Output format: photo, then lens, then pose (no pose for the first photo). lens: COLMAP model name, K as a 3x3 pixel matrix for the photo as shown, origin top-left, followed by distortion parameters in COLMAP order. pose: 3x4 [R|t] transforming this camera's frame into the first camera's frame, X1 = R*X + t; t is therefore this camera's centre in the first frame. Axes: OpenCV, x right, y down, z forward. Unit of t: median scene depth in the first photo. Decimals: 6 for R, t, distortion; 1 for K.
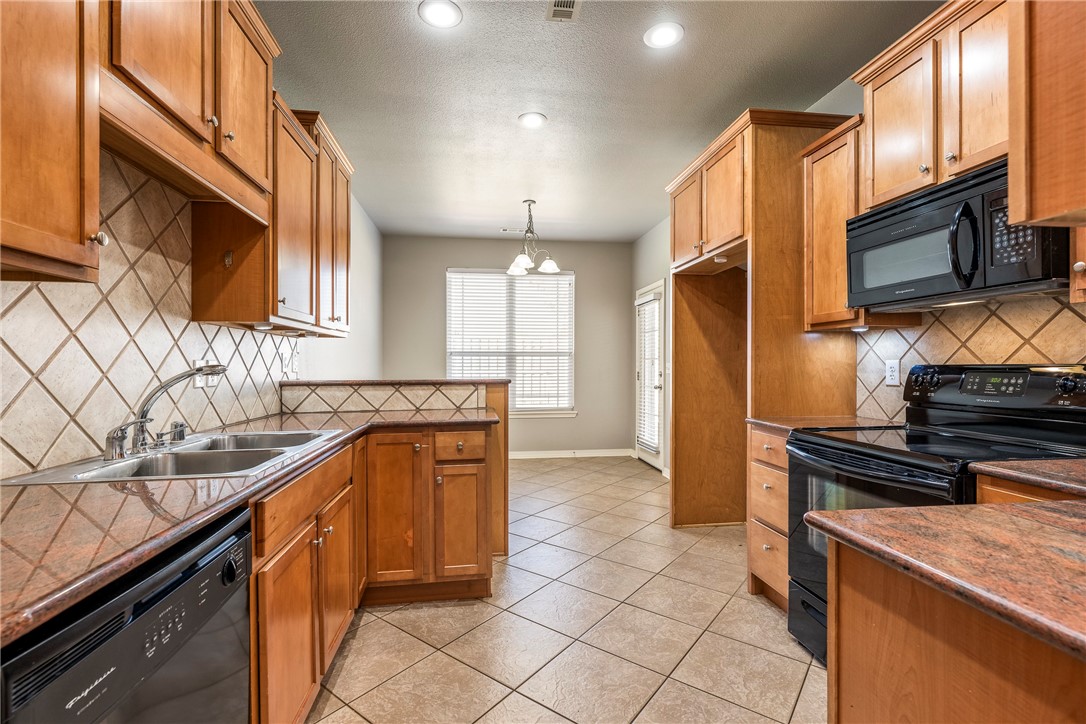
lens RADIAL K [[504.5, 0, 540.4], [0, 504.5, 363.3], [0, 0, 1]] dist [-0.015197, -0.001658]
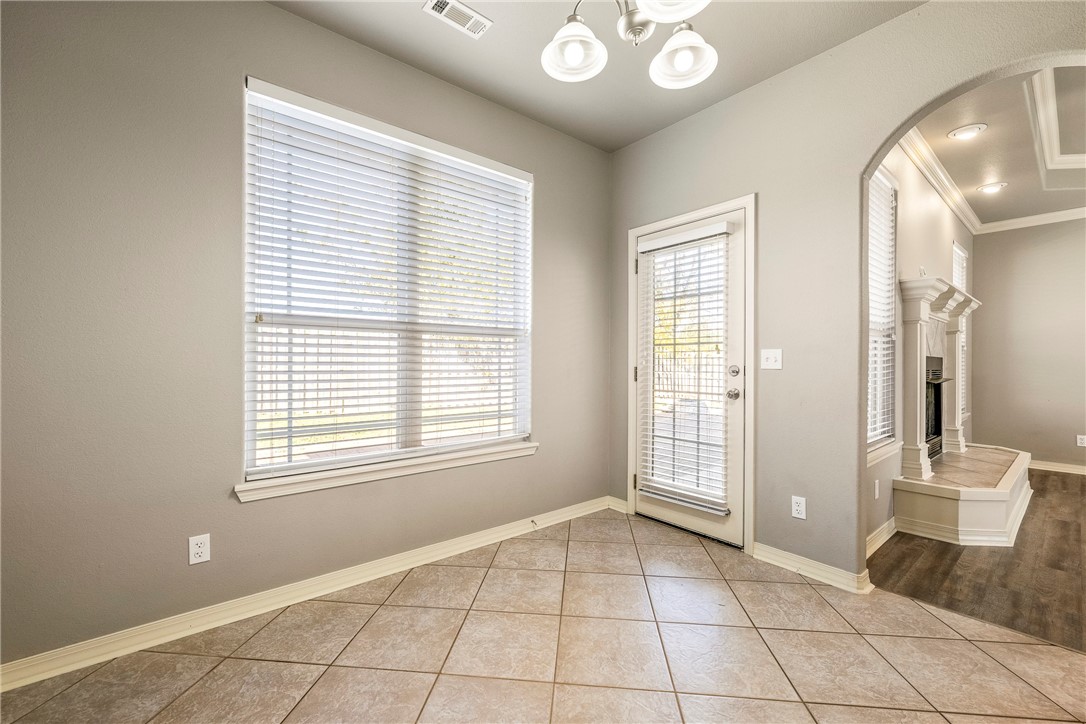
lens RADIAL K [[449.7, 0, 546.6], [0, 449.7, 365.5], [0, 0, 1]] dist [-0.002112, 0.000689]
pose [[0.841097, -0.001467, 0.540883, -0.175739], [-0.002885, 0.999970, 0.007200, 0.011315], [-0.540877, -0.007616, 0.841067, 0.612084]]
